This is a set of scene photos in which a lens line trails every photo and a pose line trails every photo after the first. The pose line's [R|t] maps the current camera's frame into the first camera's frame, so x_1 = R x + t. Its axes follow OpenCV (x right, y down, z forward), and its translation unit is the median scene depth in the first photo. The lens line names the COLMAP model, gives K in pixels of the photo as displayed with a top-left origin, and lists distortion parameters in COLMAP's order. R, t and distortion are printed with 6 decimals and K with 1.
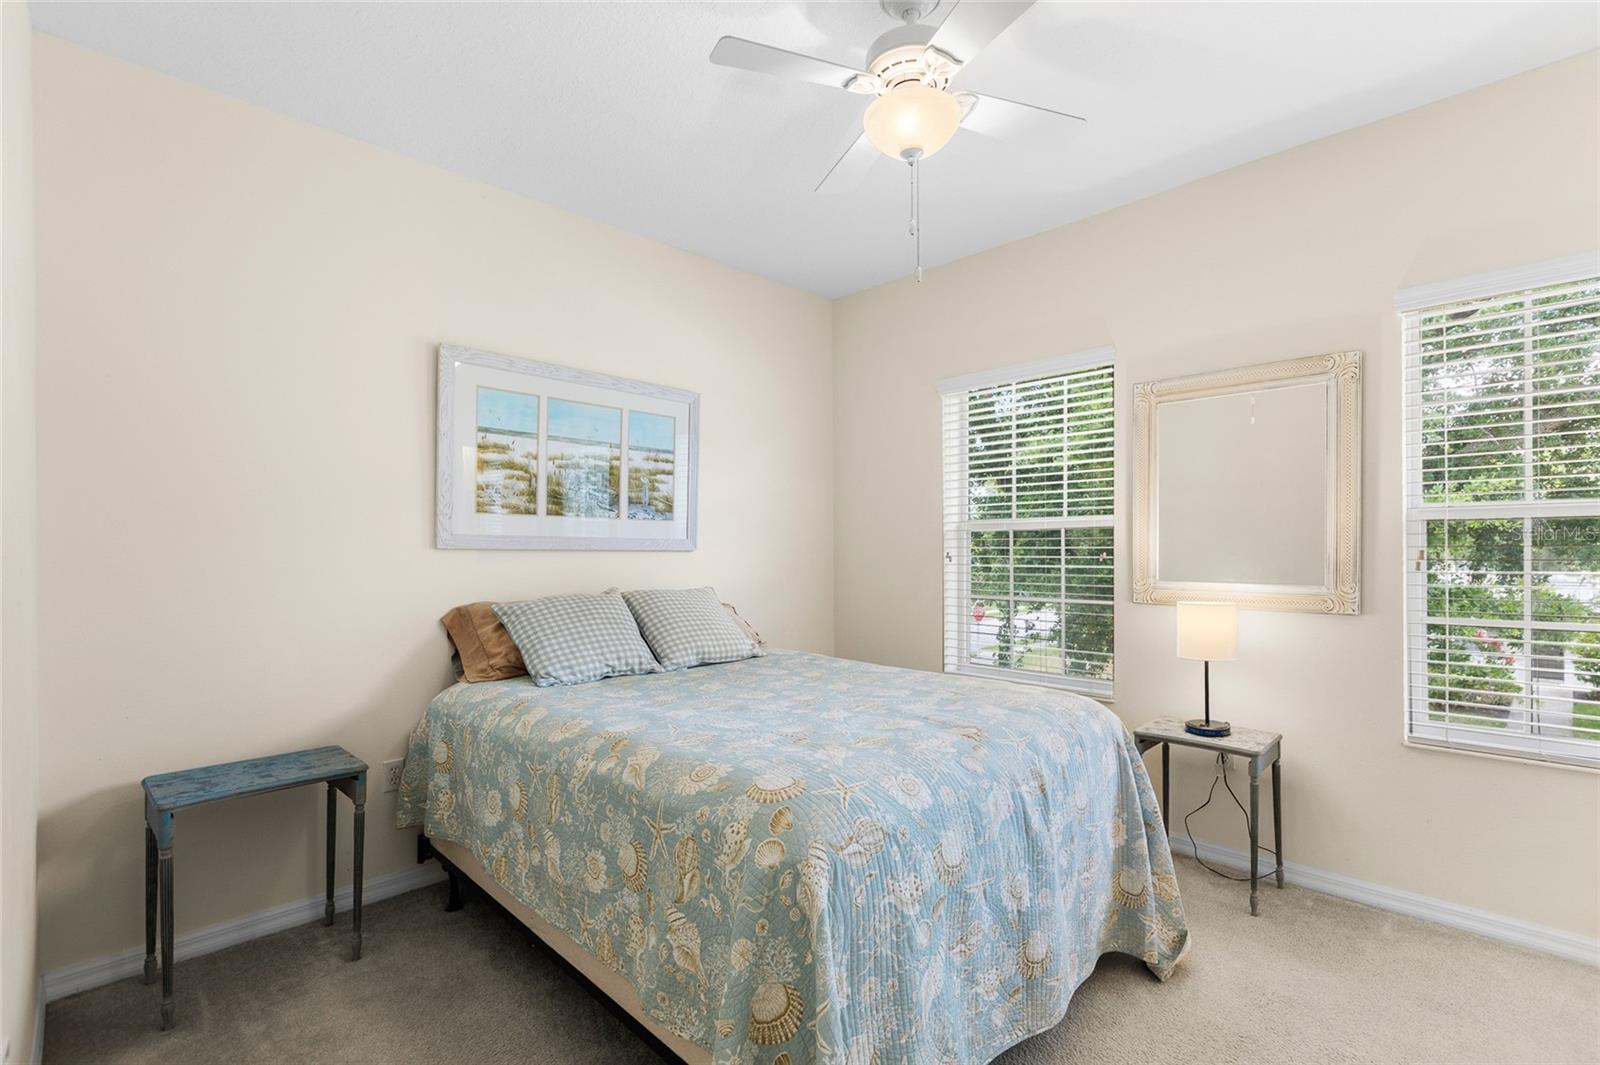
lens RADIAL K [[728.6, 0, 808.2], [0, 728.6, 529.9], [0, 0, 1]] dist [0.004304, 0.000616]
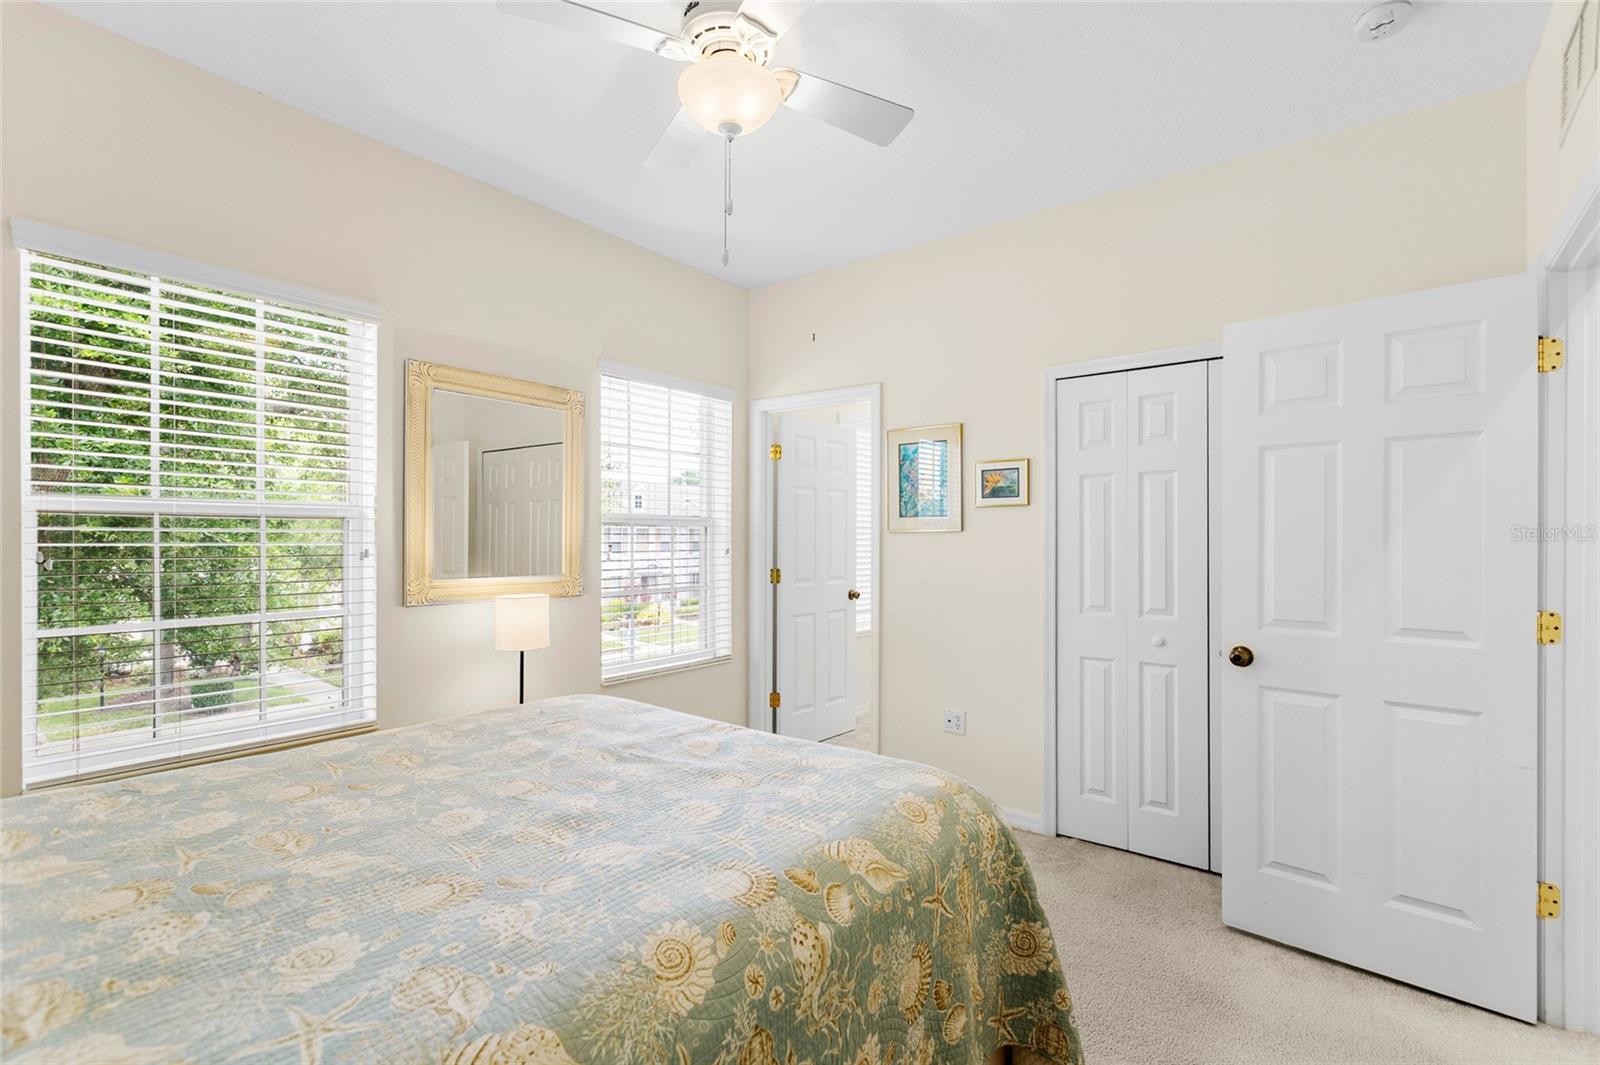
lens RADIAL K [[728.6, 0, 808.2], [0, 728.6, 529.9], [0, 0, 1]] dist [0.004304, 0.000616]
pose [[-0.129213, 0.017508, 0.991462, -0.886692], [-0.026936, 0.999413, -0.021159, 0.022066], [-0.991251, -0.029440, -0.128666, 1.121485]]
